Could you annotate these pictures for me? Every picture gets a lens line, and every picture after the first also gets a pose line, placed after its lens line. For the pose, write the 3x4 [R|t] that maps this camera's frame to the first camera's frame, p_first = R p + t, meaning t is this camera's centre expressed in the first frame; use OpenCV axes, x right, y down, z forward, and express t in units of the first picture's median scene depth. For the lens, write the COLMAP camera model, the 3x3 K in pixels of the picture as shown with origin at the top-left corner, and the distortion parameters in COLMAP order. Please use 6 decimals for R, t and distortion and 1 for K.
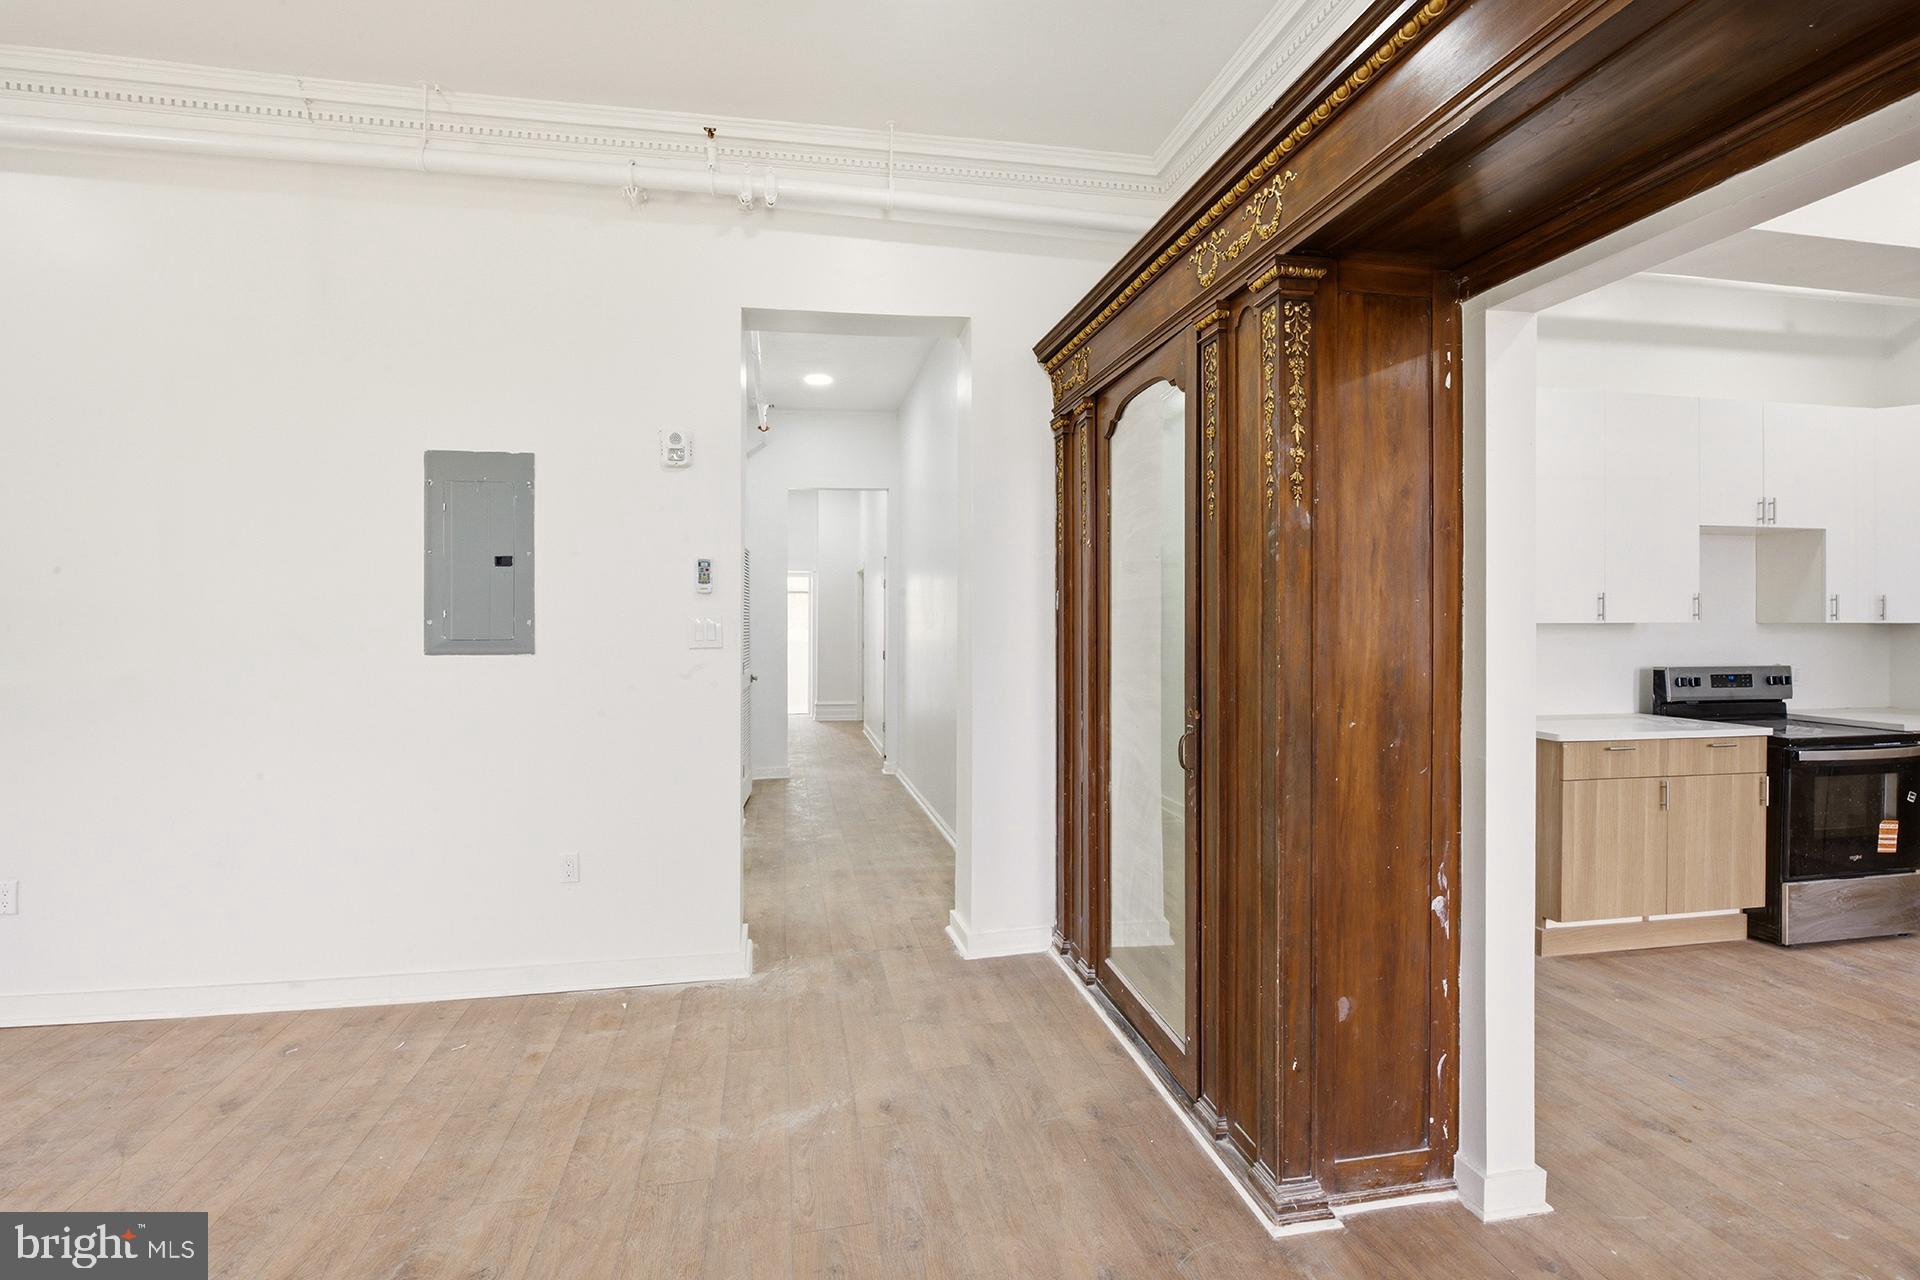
lens RADIAL K [[889.6, 0, 955.1], [0, 889.6, 624.7], [0, 0, 1]] dist [-0.013357, 0.001433]
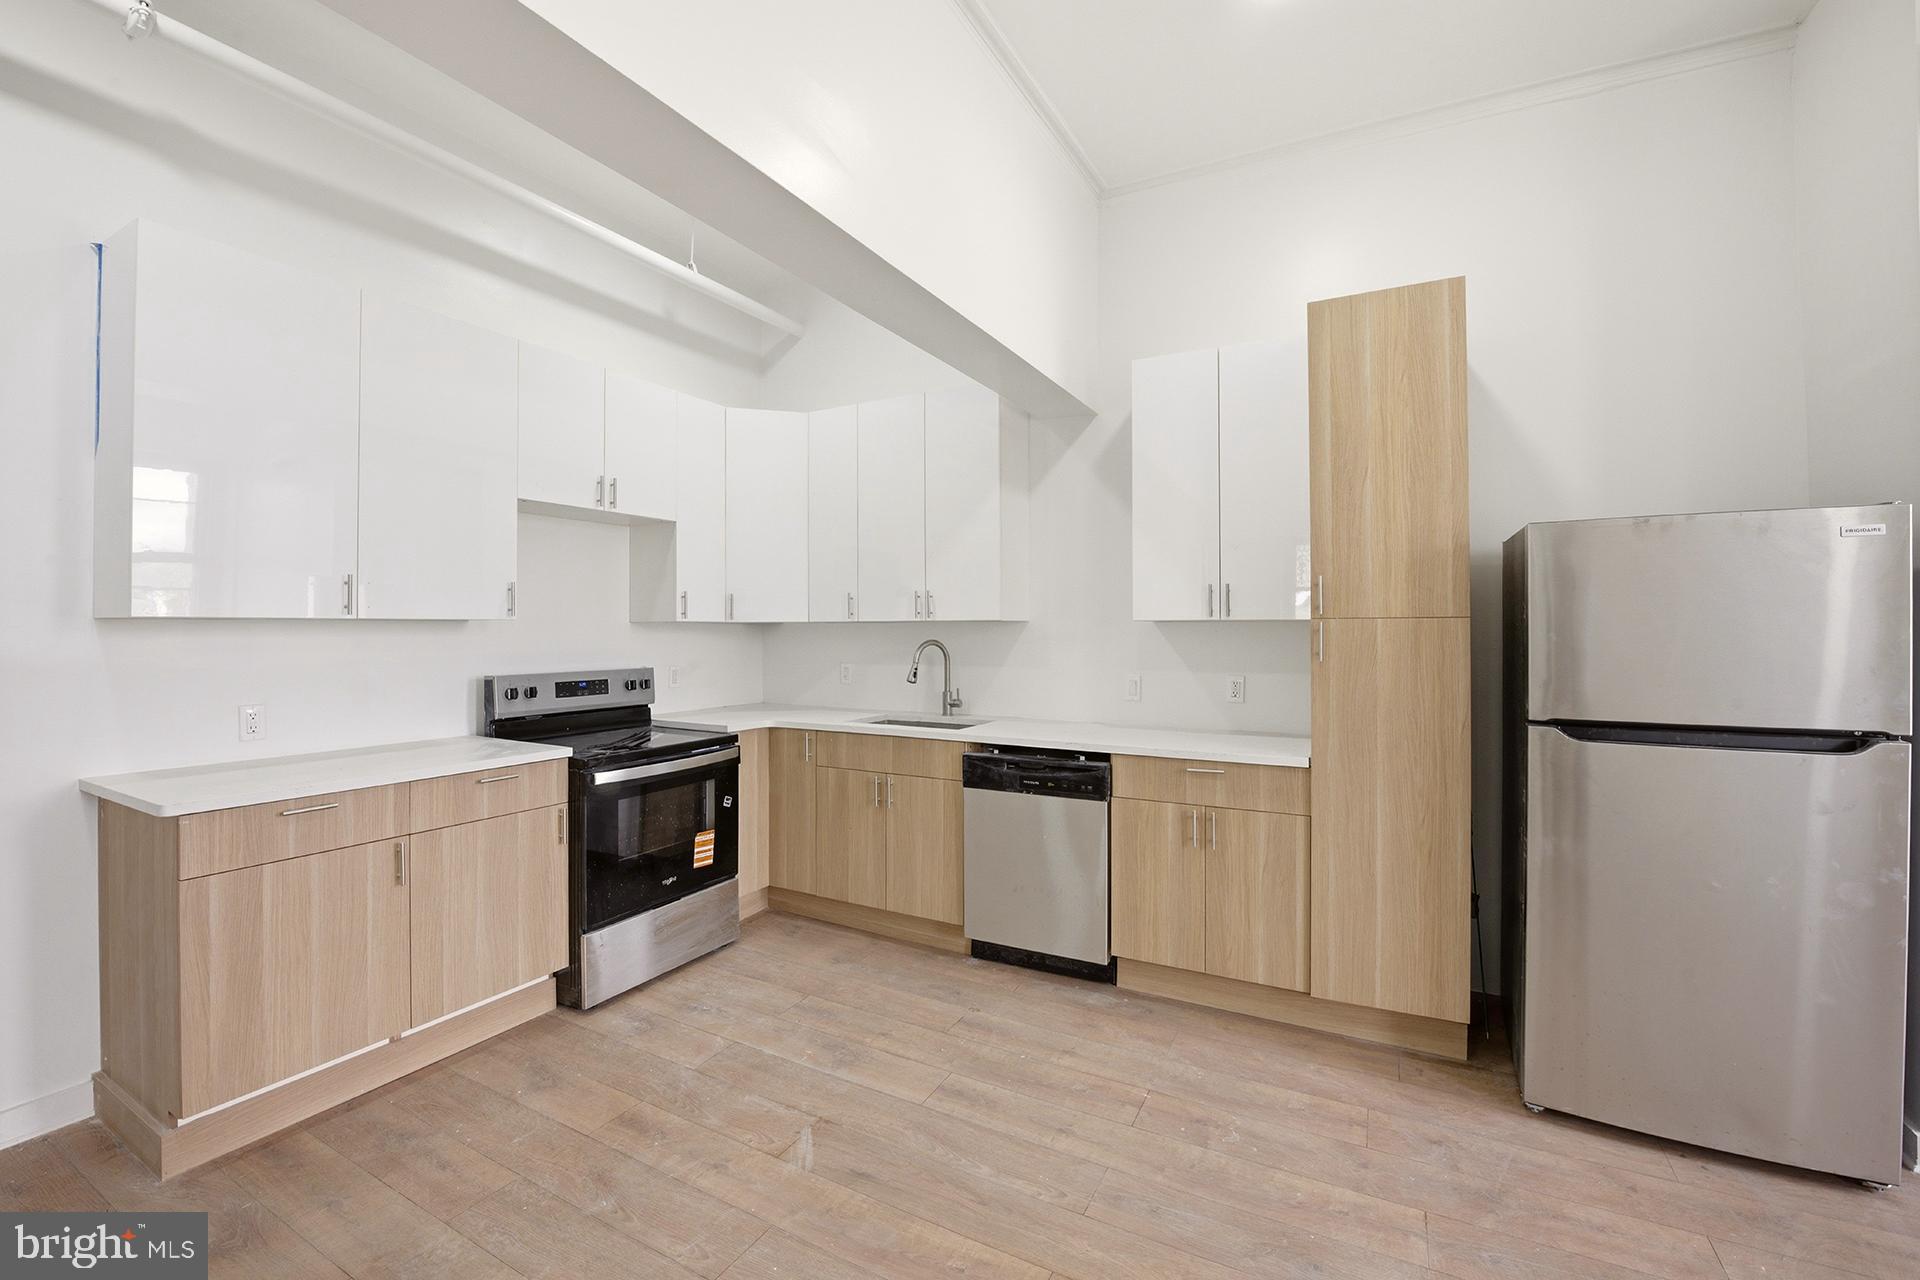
lens RADIAL K [[797.1, 0, 956.2], [0, 797.1, 626.3], [0, 0, 1]] dist [-0.020964, 0.000398]
pose [[0.638815, 0.001802, 0.769358, 0.652738], [0.003116, 0.999983, -0.004930, 0.010171], [-0.769354, 0.005547, 0.638799, 0.280675]]
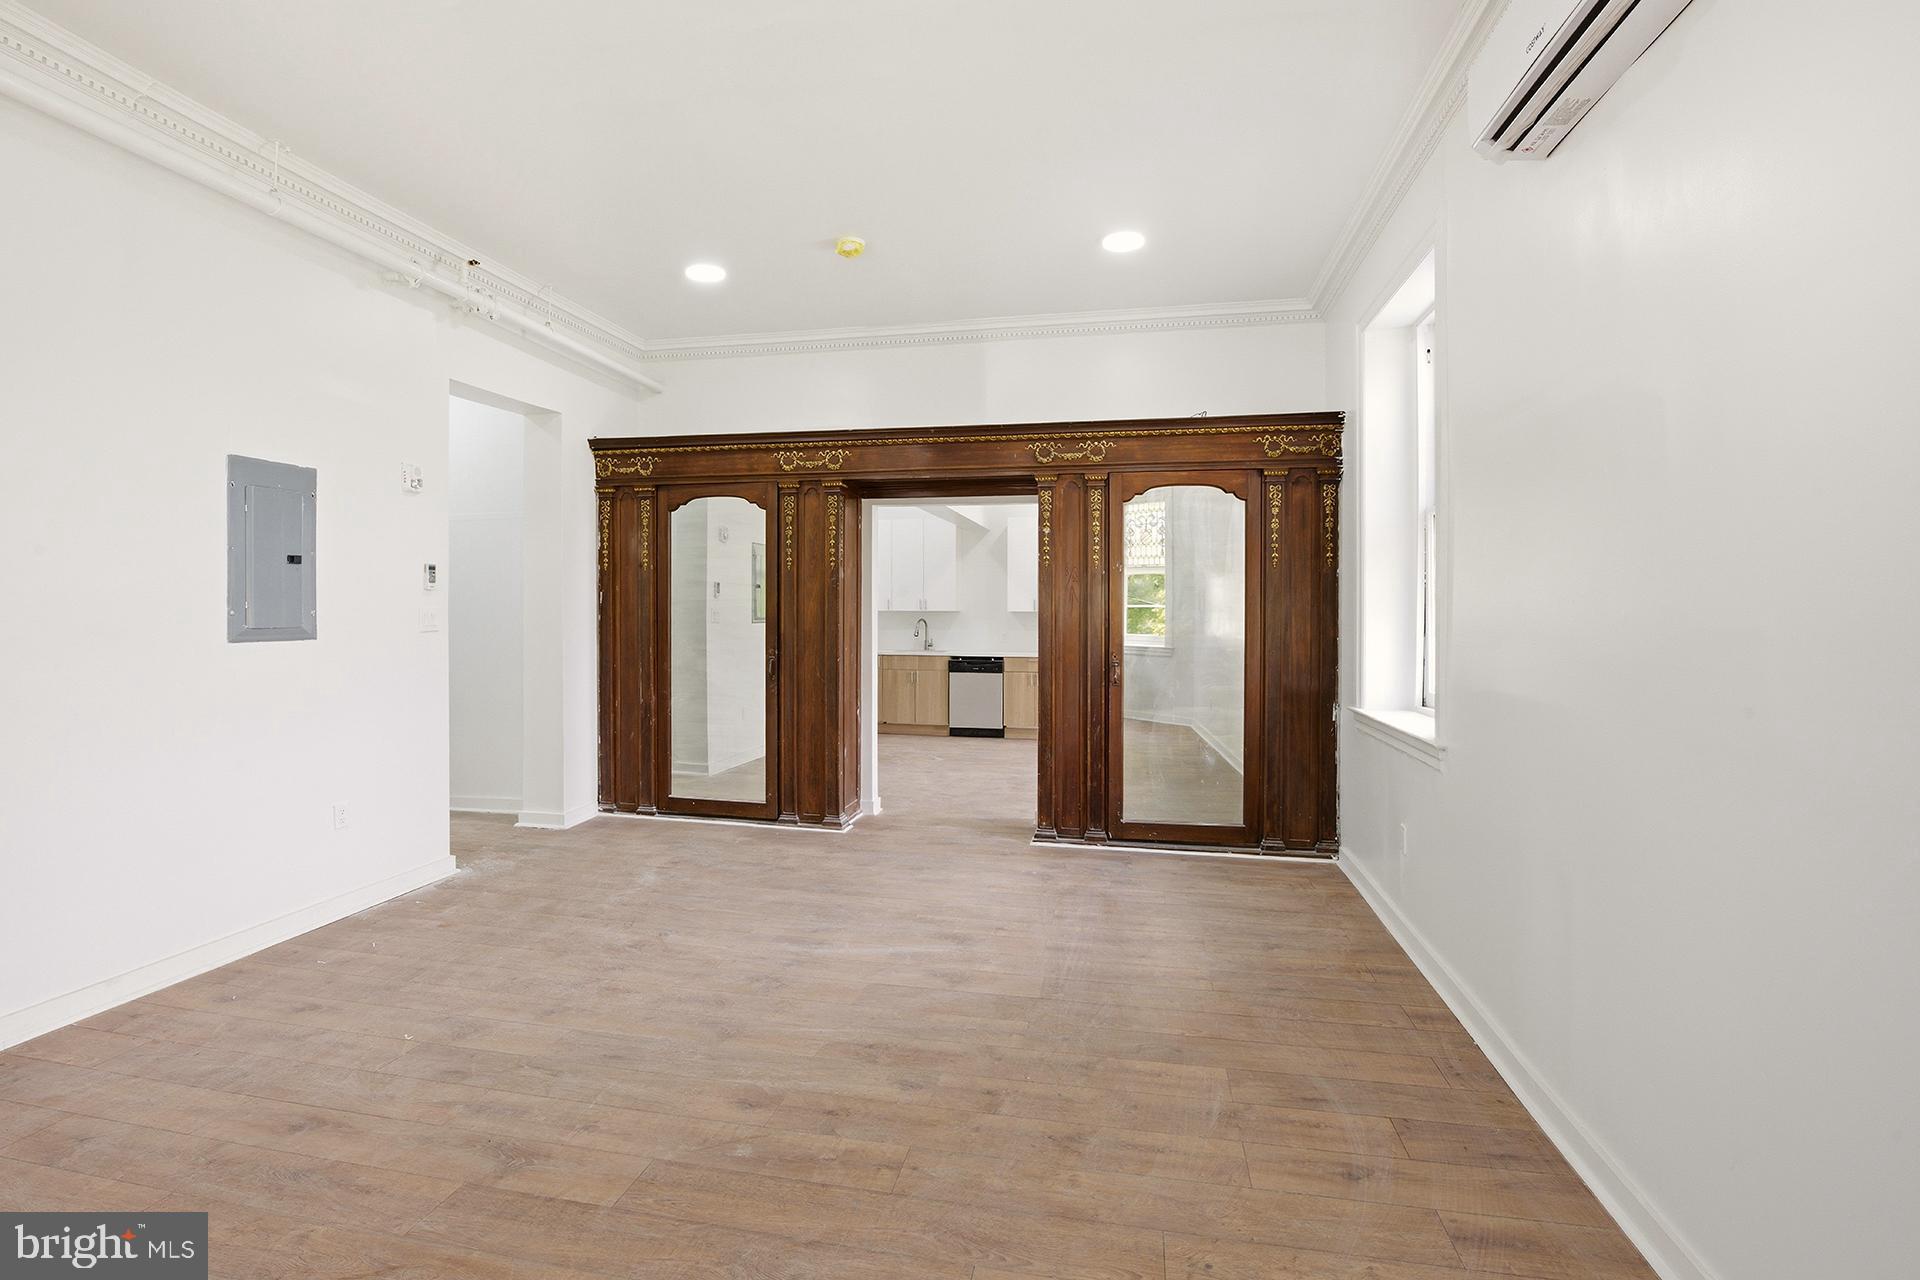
lens RADIAL K [[850.4, 0, 961.1], [0, 850.4, 615.8], [0, 0, 1]] dist [-0.015217, 0.000118]
pose [[0.382617, -0.005831, 0.923889, -1.125855], [0.000413, 0.999981, 0.006140, -0.004735], [-0.923907, -0.001967, 0.382612, -0.208589]]
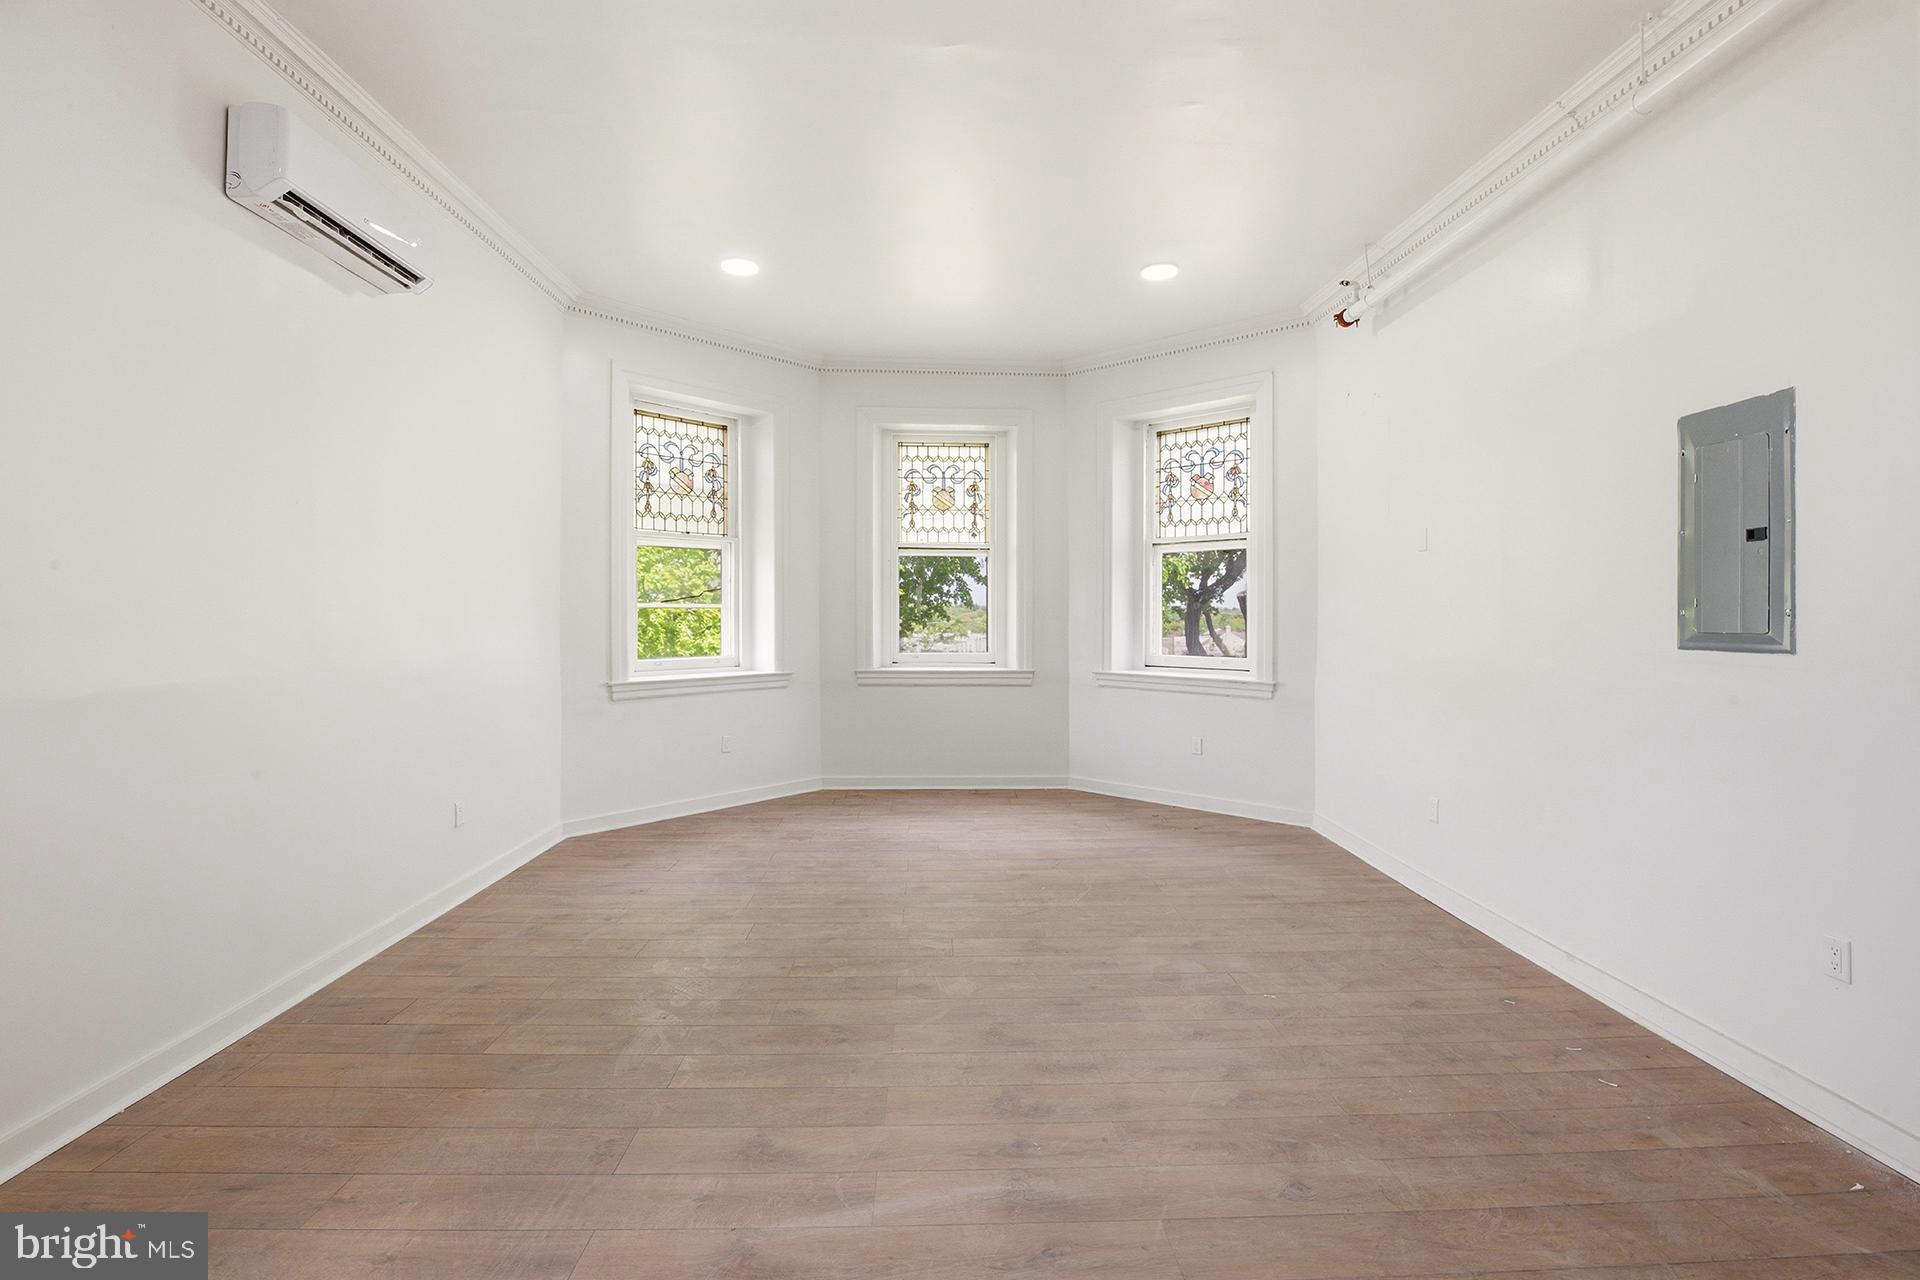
lens RADIAL K [[850.4, 0, 961.1], [0, 850.4, 615.8], [0, 0, 1]] dist [-0.015217, 0.000118]
pose [[-0.159671, -0.000949, -0.987170, 0.322230], [-0.007776, 0.999970, 0.000297, 0.005573], [0.987140, 0.007723, -0.159674, 0.397978]]
